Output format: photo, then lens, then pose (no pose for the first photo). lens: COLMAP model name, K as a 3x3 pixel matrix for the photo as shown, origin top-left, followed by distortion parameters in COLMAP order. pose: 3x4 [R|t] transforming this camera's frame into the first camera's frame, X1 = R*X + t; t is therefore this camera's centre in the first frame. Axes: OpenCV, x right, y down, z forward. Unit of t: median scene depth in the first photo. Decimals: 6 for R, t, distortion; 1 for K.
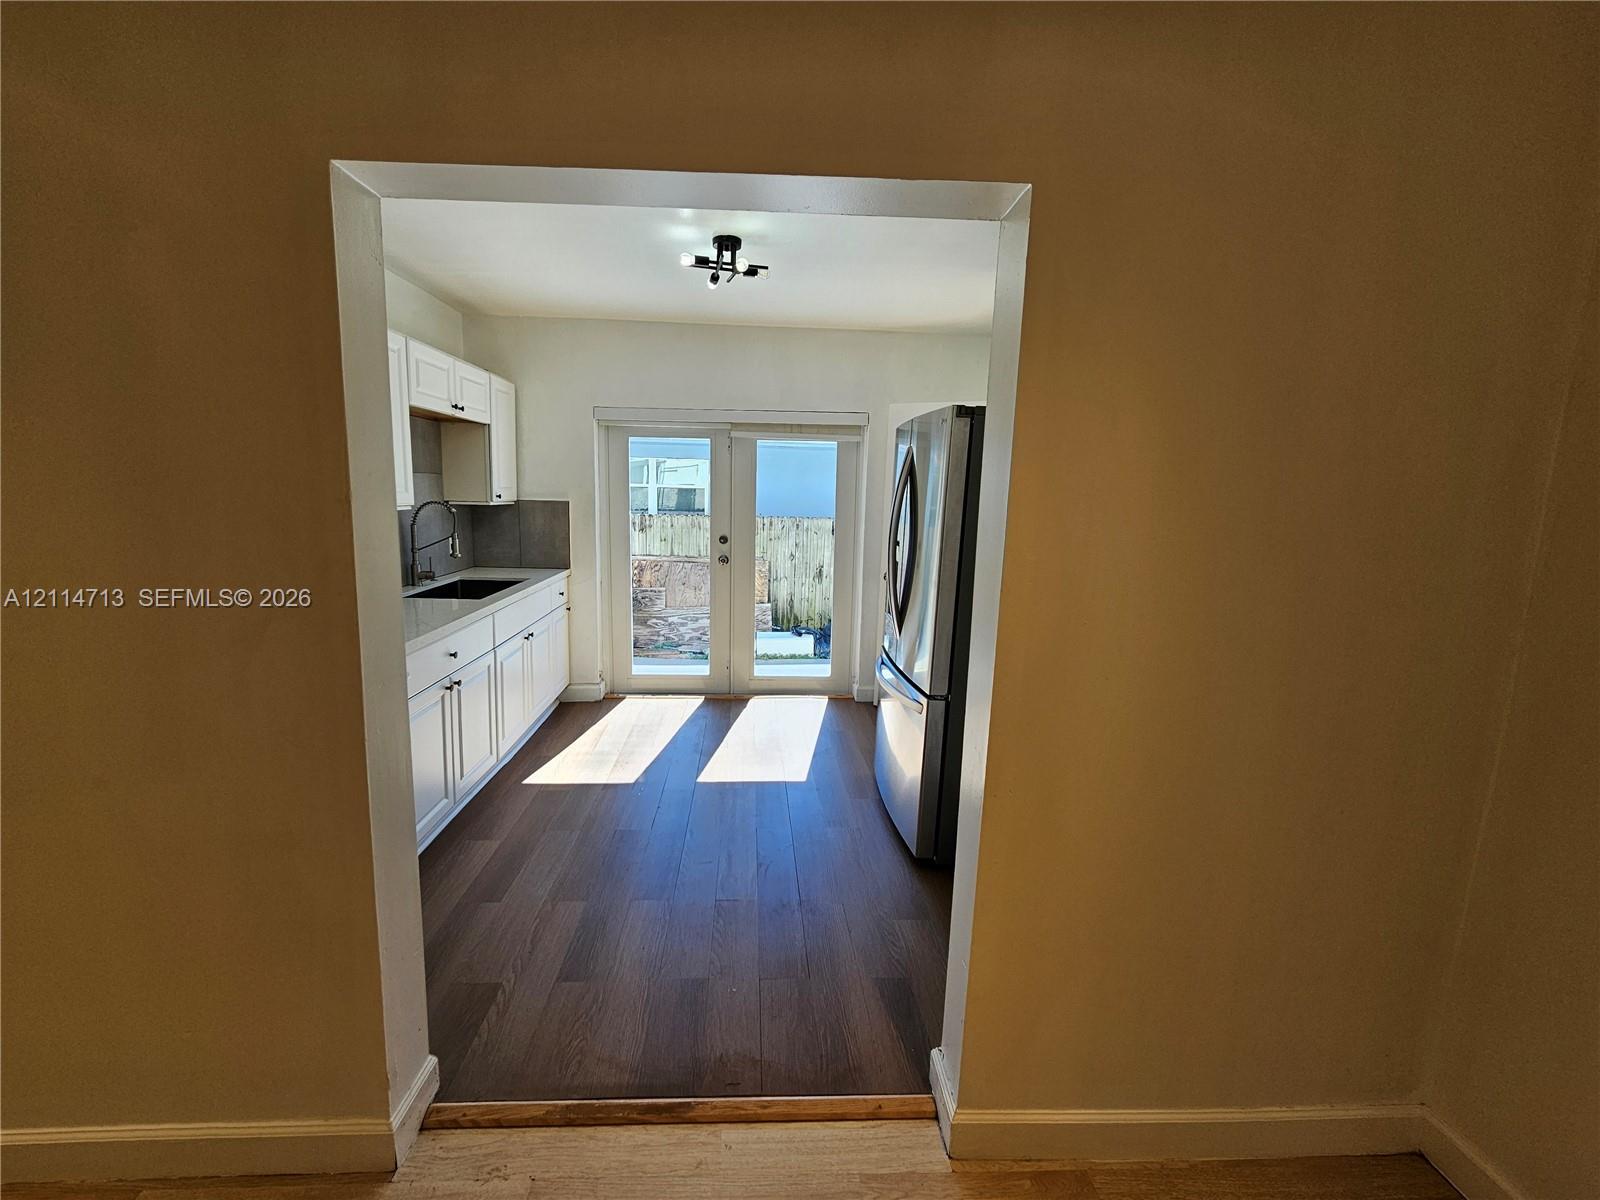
lens RADIAL K [[647.7, 0, 767.1], [0, 647.7, 586.2], [0, 0, 1]] dist [0.003178, -0.001124]
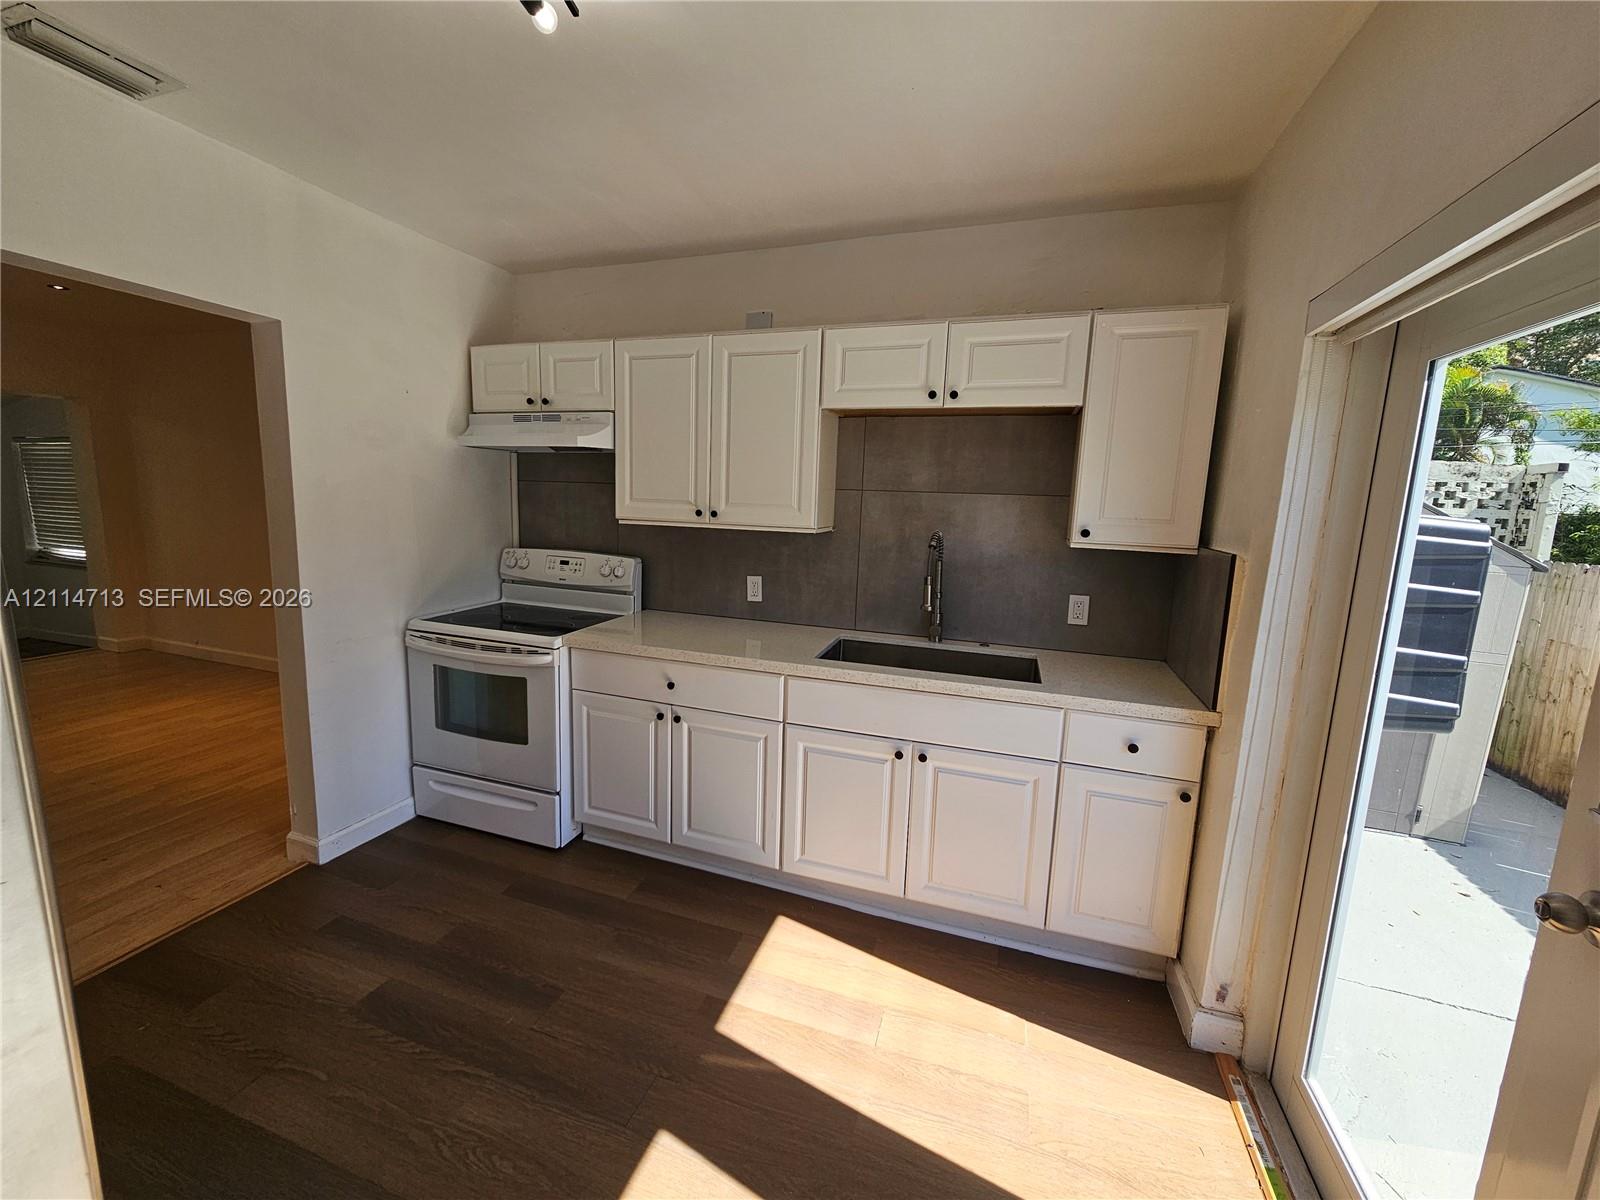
lens RADIAL K [[647.7, 0, 771.3], [0, 647.7, 594.4], [0, 0, 1]] dist [0.003178, -0.001124]
pose [[-0.347900, 0.110667, -0.930977, 0.189464], [-0.178126, 0.967119, 0.181528, -0.130116], [0.920455, 0.228985, -0.316747, 0.867117]]
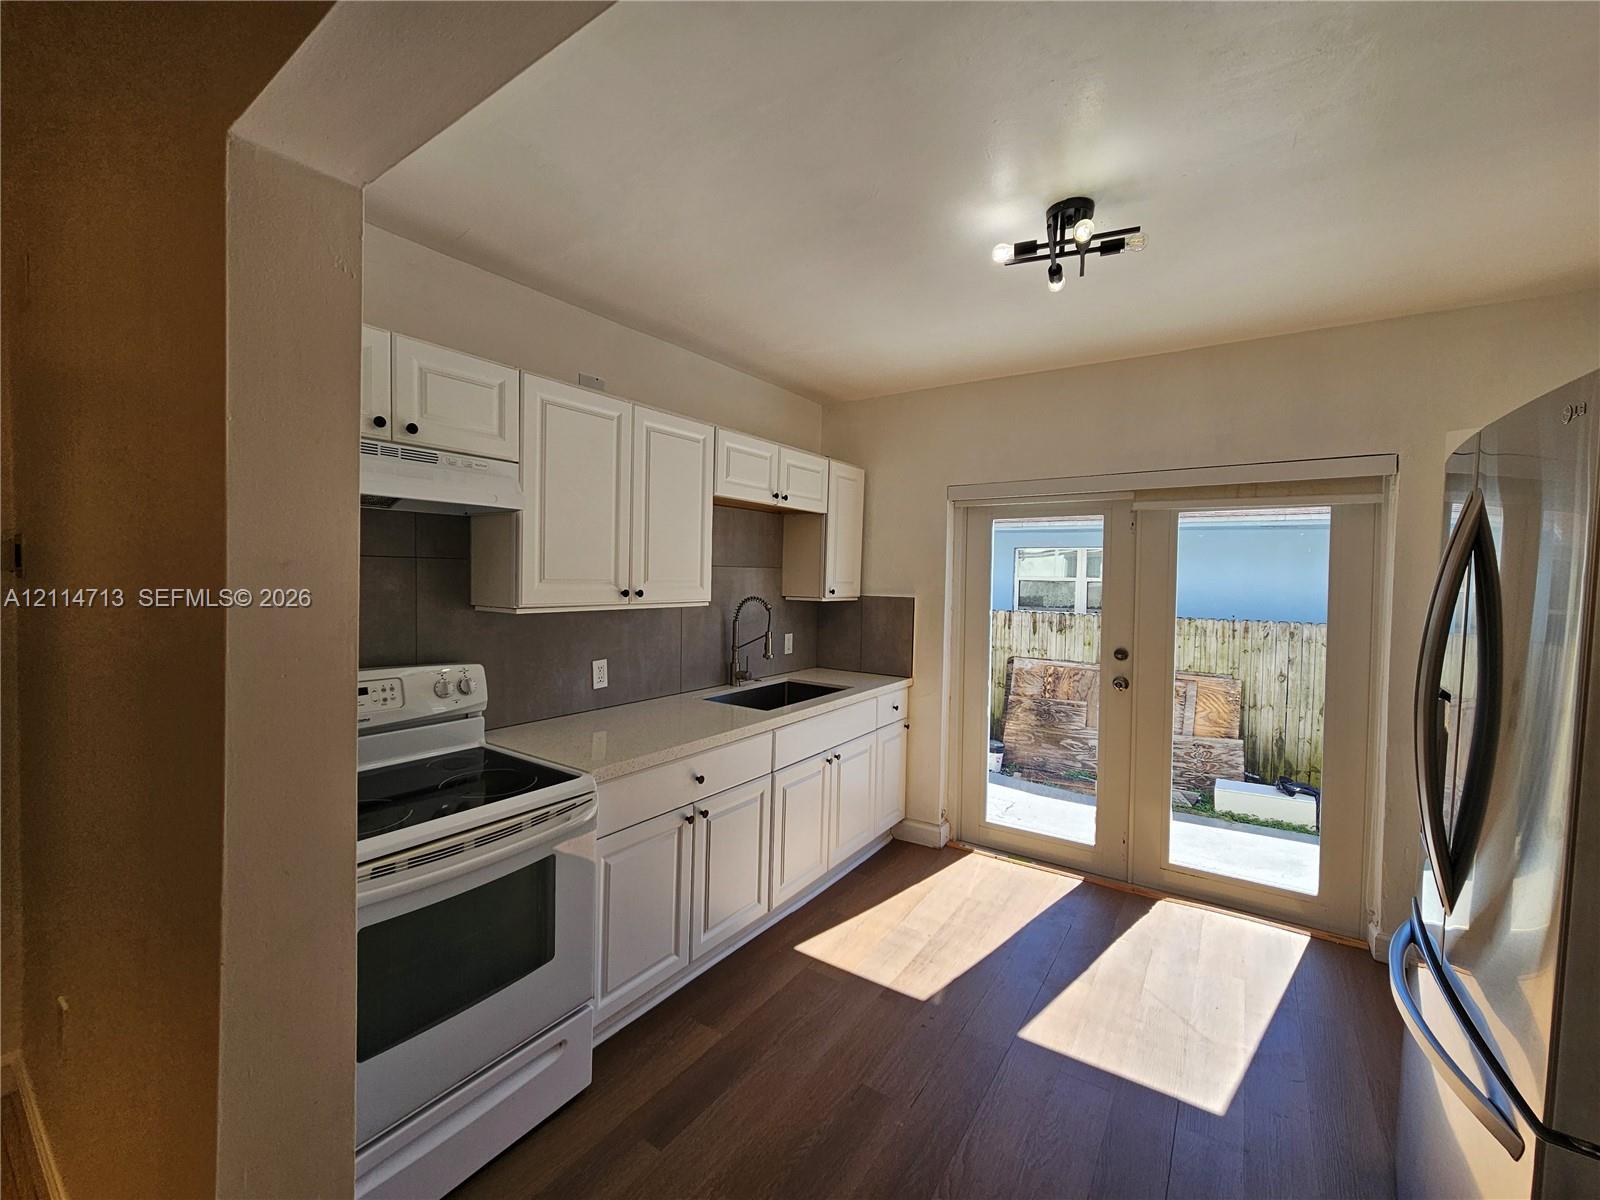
lens RADIAL K [[647.7, 0, 792.5], [0, 647.7, 596.7], [0, 0, 1]] dist [0.003178, -0.001124]
pose [[0.801822, 0.011137, -0.597459, 0.071159], [-0.087276, 0.991287, -0.098651, -0.035703], [0.591155, 0.131244, 0.795808, 0.234821]]
